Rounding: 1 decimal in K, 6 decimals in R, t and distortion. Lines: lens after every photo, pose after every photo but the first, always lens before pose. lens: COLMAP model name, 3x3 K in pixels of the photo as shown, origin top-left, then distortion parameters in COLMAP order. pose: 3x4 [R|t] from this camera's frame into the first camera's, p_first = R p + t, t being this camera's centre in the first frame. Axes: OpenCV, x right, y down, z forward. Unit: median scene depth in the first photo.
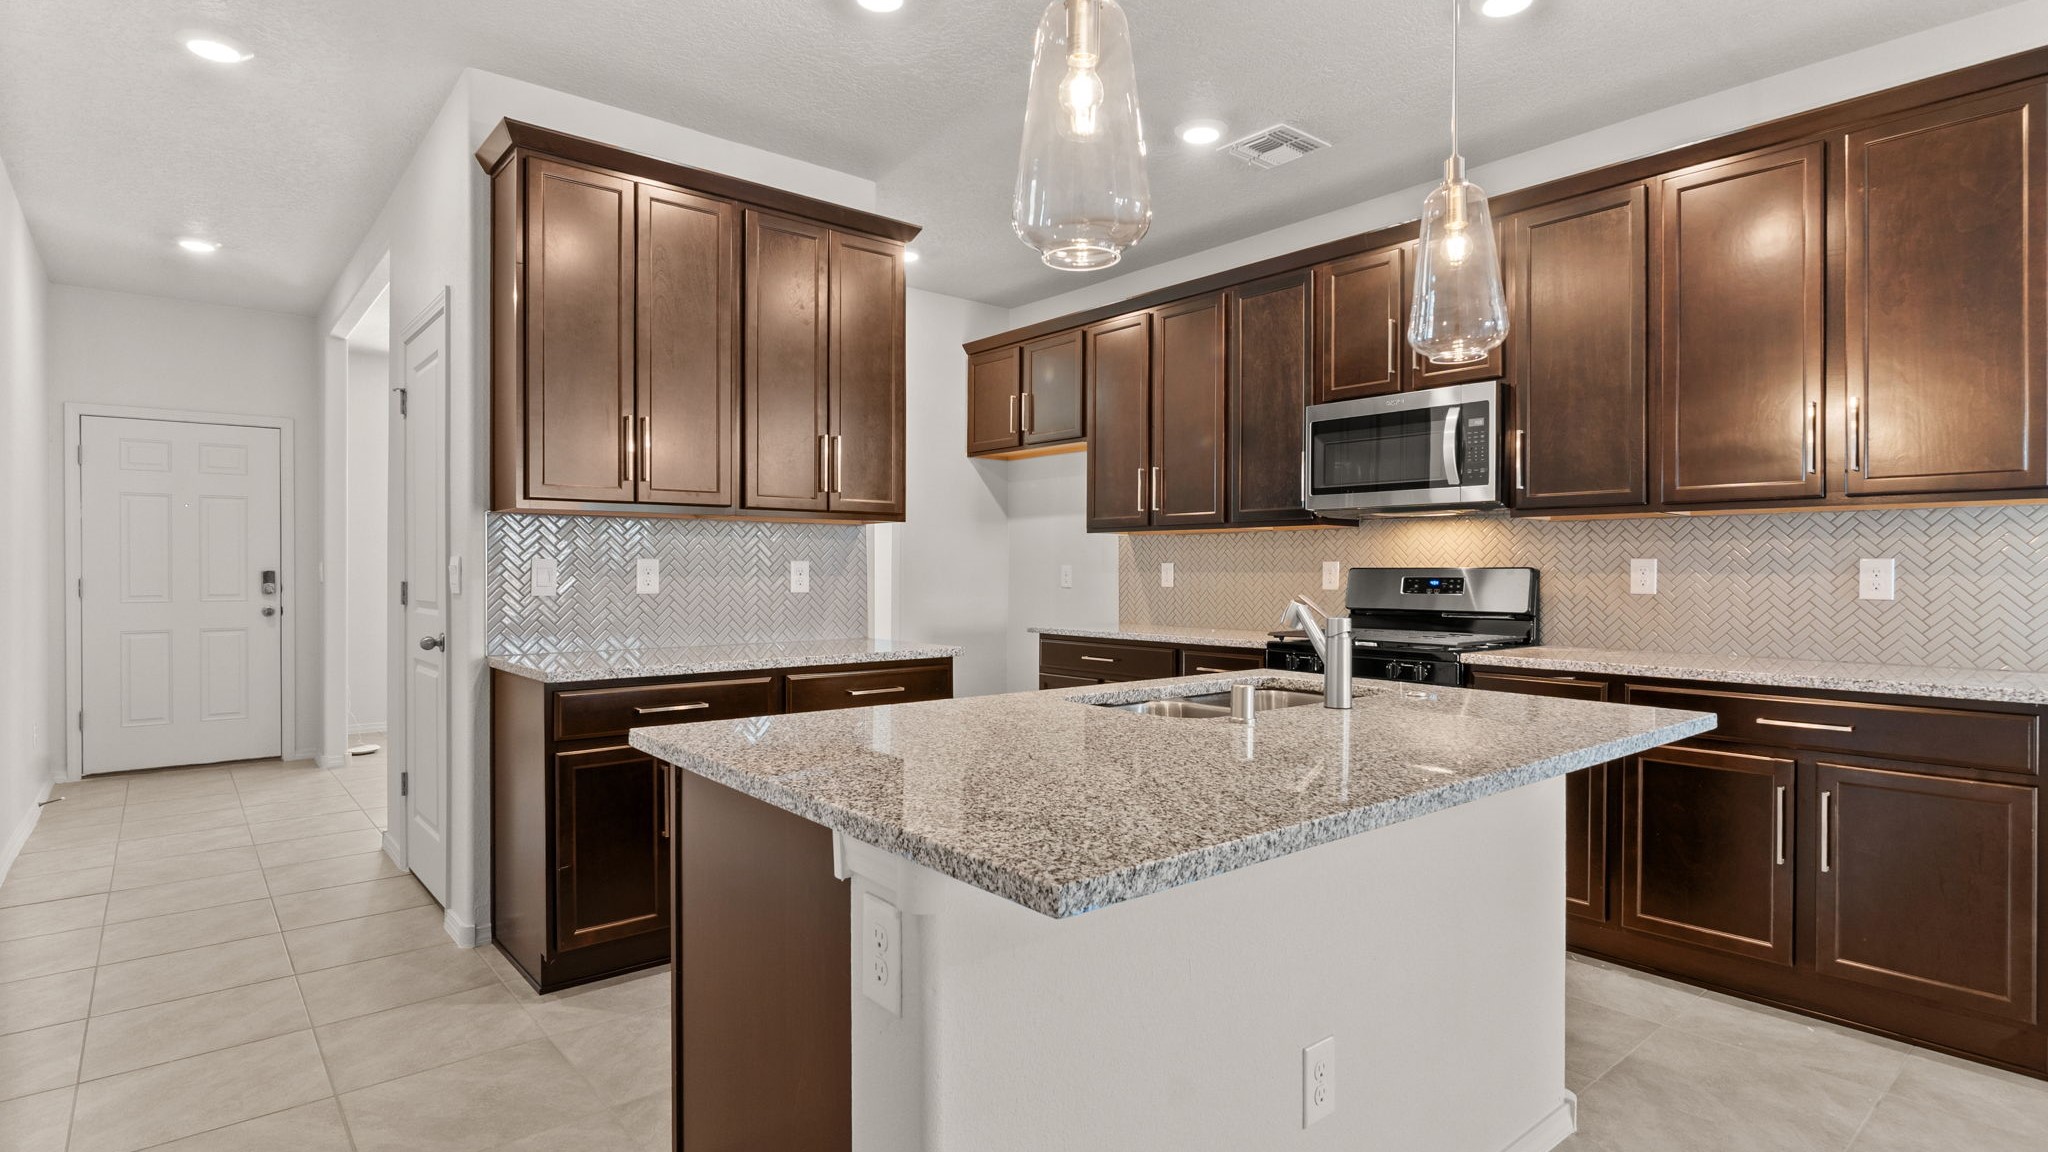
lens RADIAL K [[1090.5, 0, 1006.3], [0, 1090.5, 568.3], [0, 0, 1]] dist [-0.004150, 0.001213]
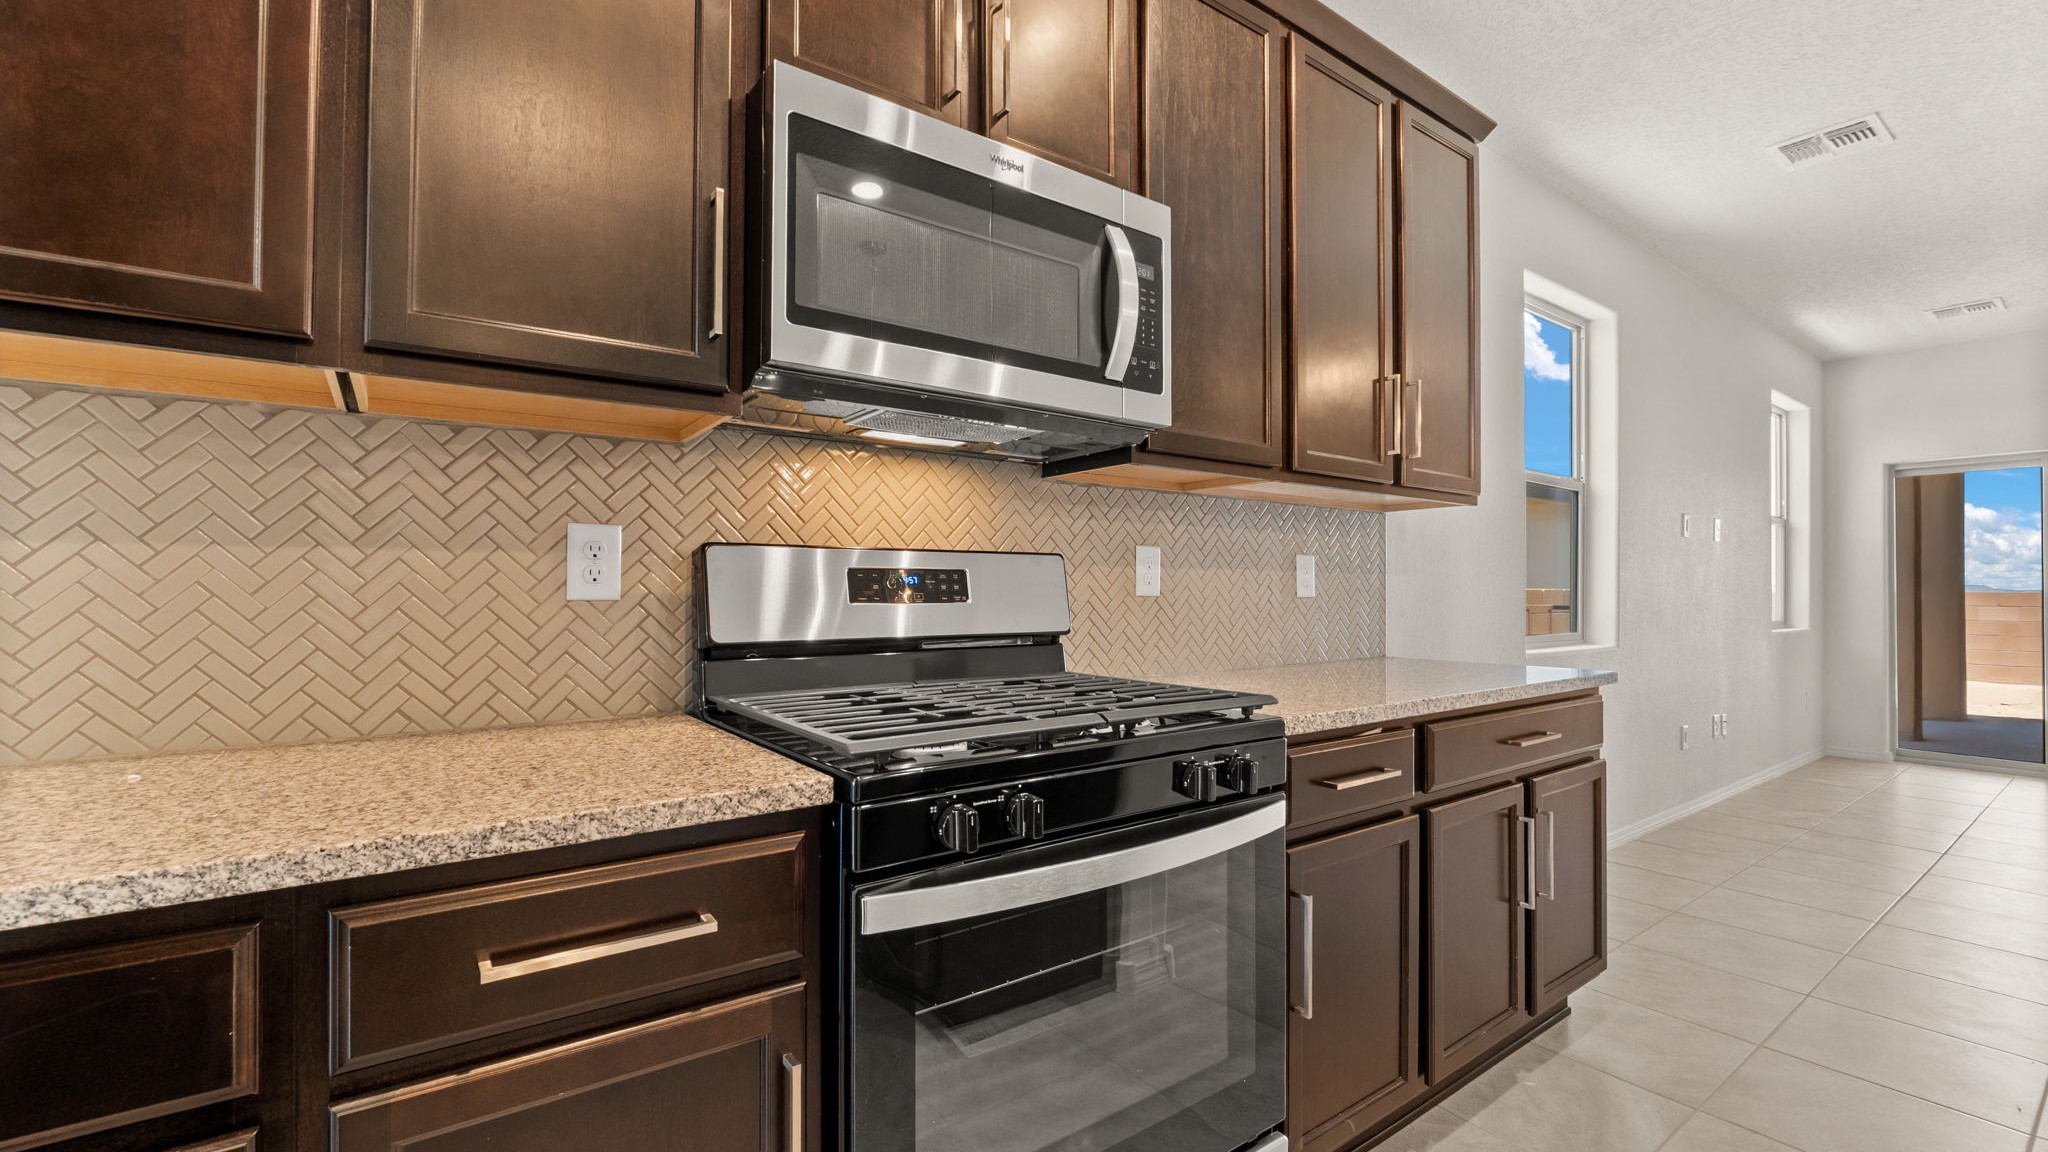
lens RADIAL K [[844.5, 0, 1003.4], [0, 844.5, 589.5], [0, 0, 1]] dist [-0.007298, -0.000057]
pose [[0.080660, -0.000201, 0.996742, 0.022203], [-0.003588, 0.999993, 0.000492, 0.018779], [-0.996735, -0.003616, 0.080659, 1.013343]]
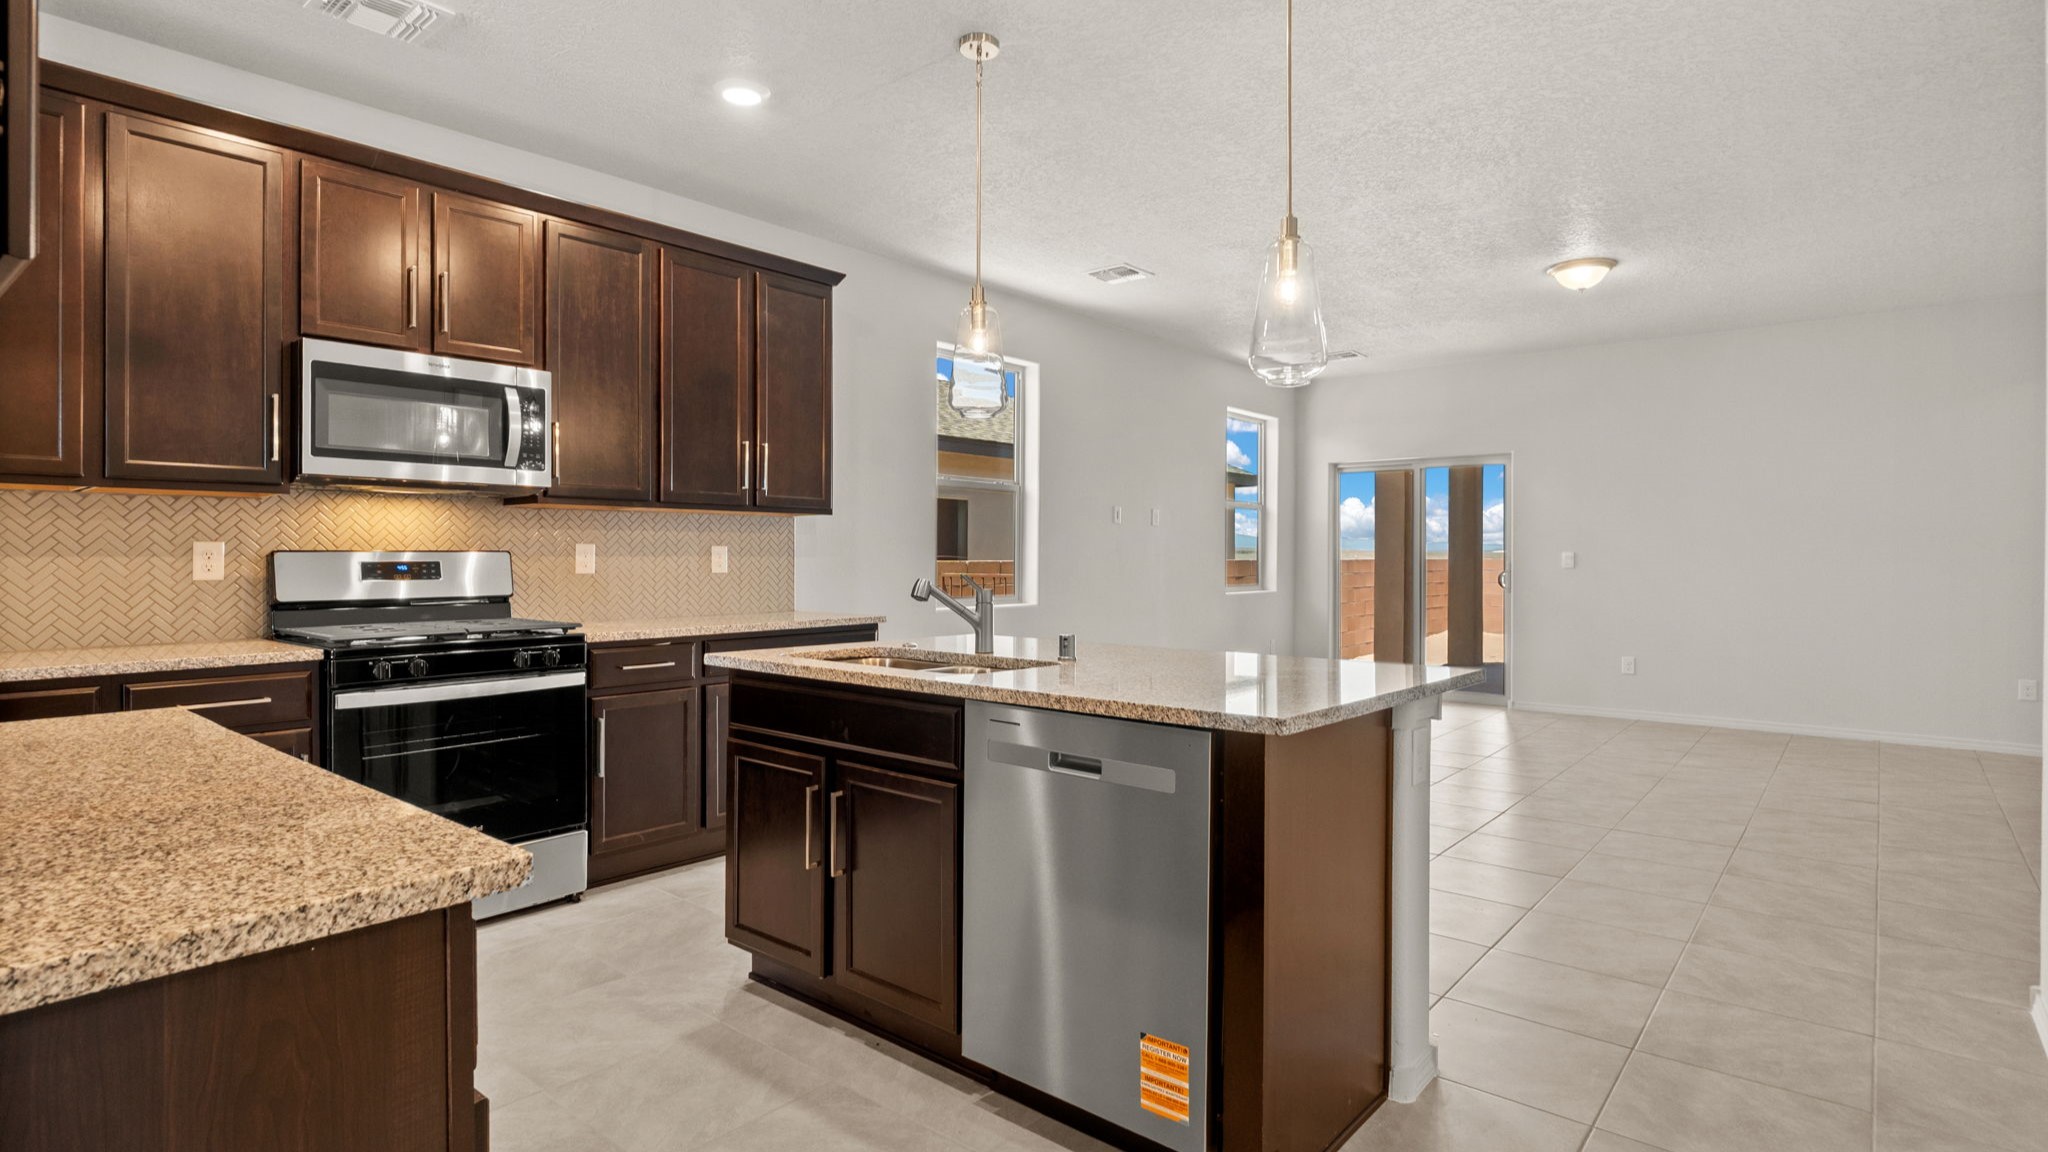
lens RADIAL K [[1035.7, 0, 1009.2], [0, 1035.7, 562.2], [0, 0, 1]] dist [-0.011003, 0.003353]
pose [[-0.165937, -0.008005, 0.986104, -0.580427], [-0.002061, 0.999968, 0.007771, 0.001161], [-0.986134, -0.000743, -0.165949, 0.705936]]
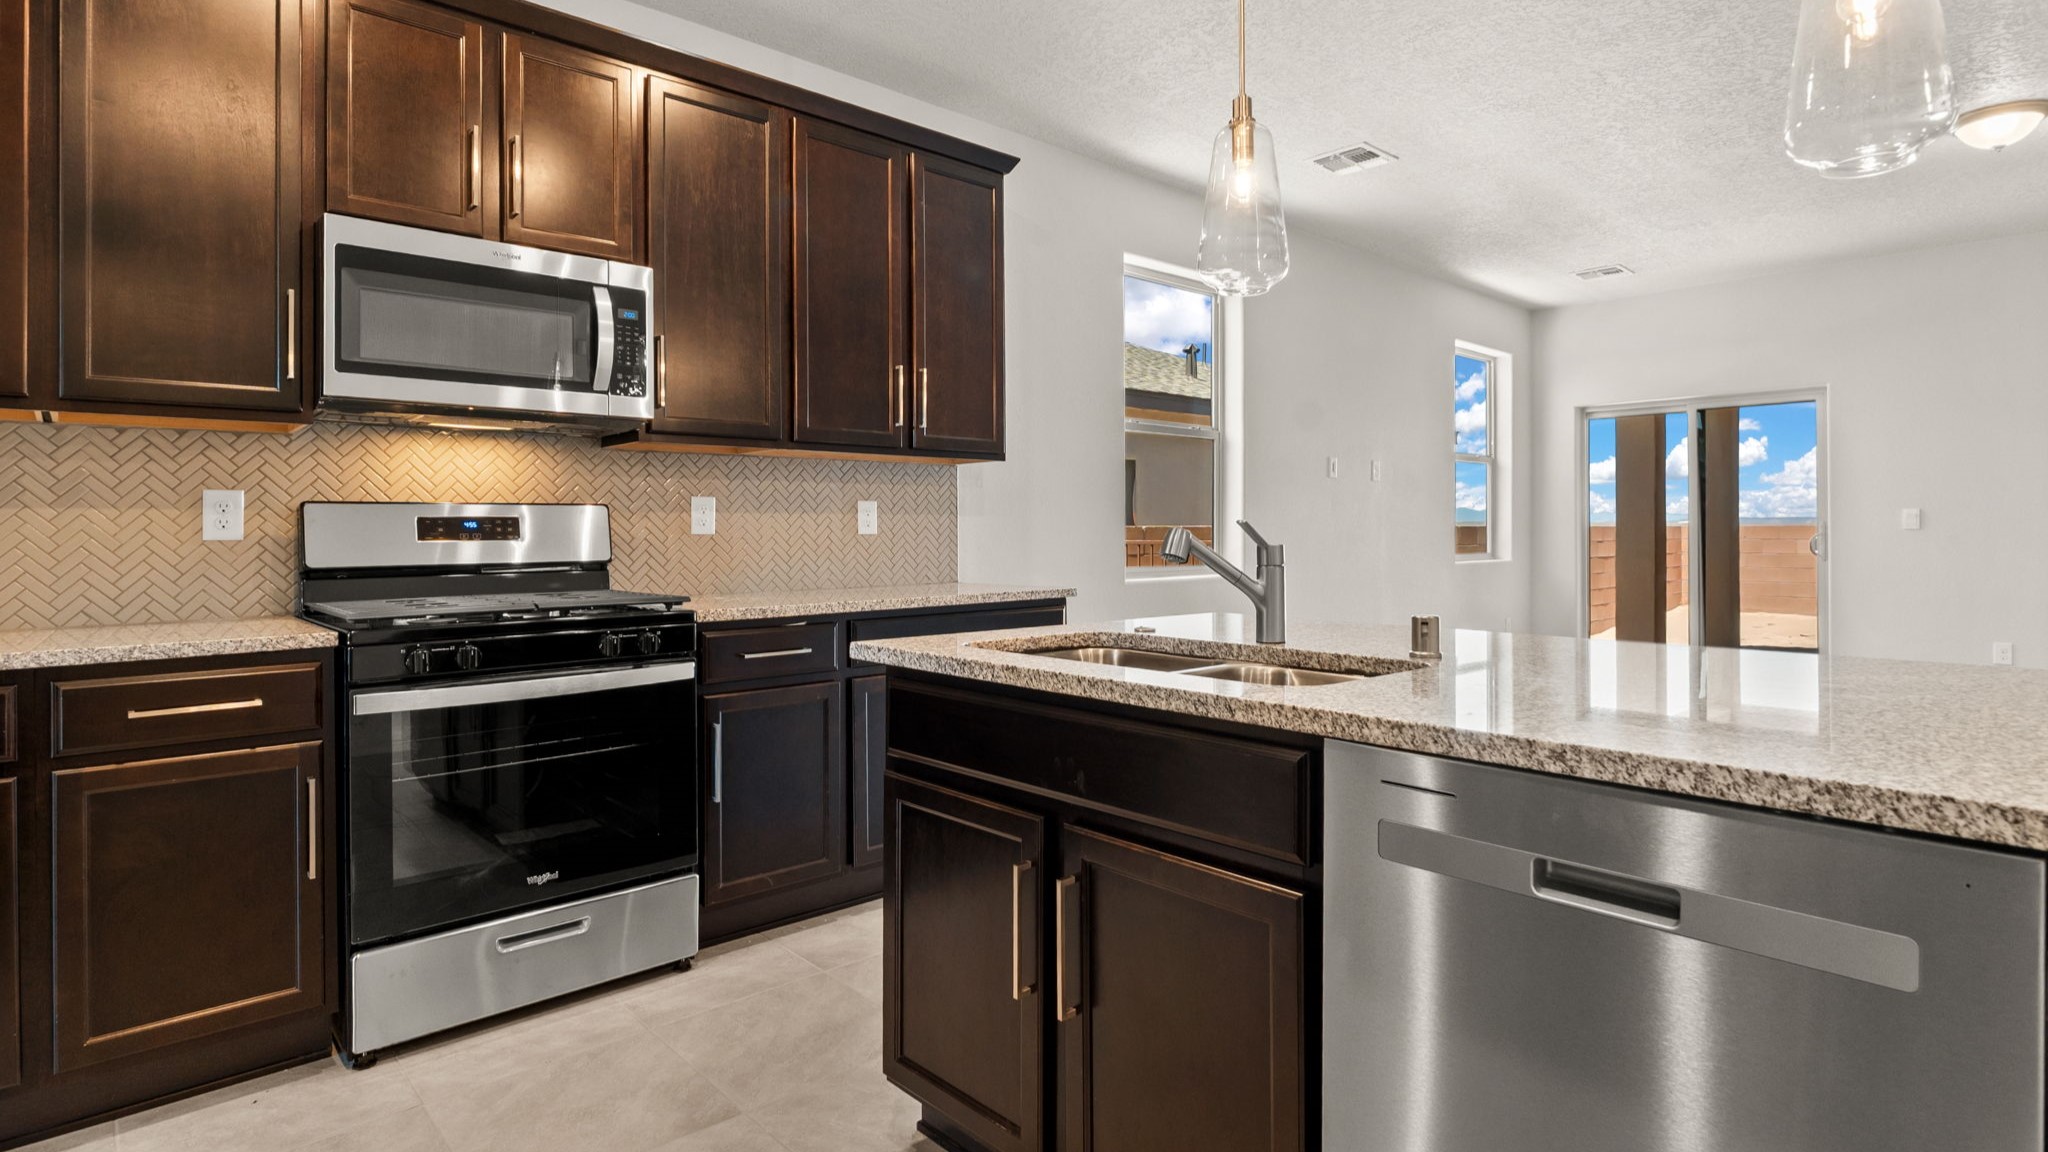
lens RADIAL K [[1035.7, 0, 1013.0], [0, 1035.7, 537.3], [0, 0, 1]] dist [-0.011003, 0.003353]
pose [[-0.036959, -0.007510, 0.999289, -0.307720], [0.005021, 0.999958, 0.007700, 0.019594], [-0.999304, 0.005302, -0.036919, 0.738680]]
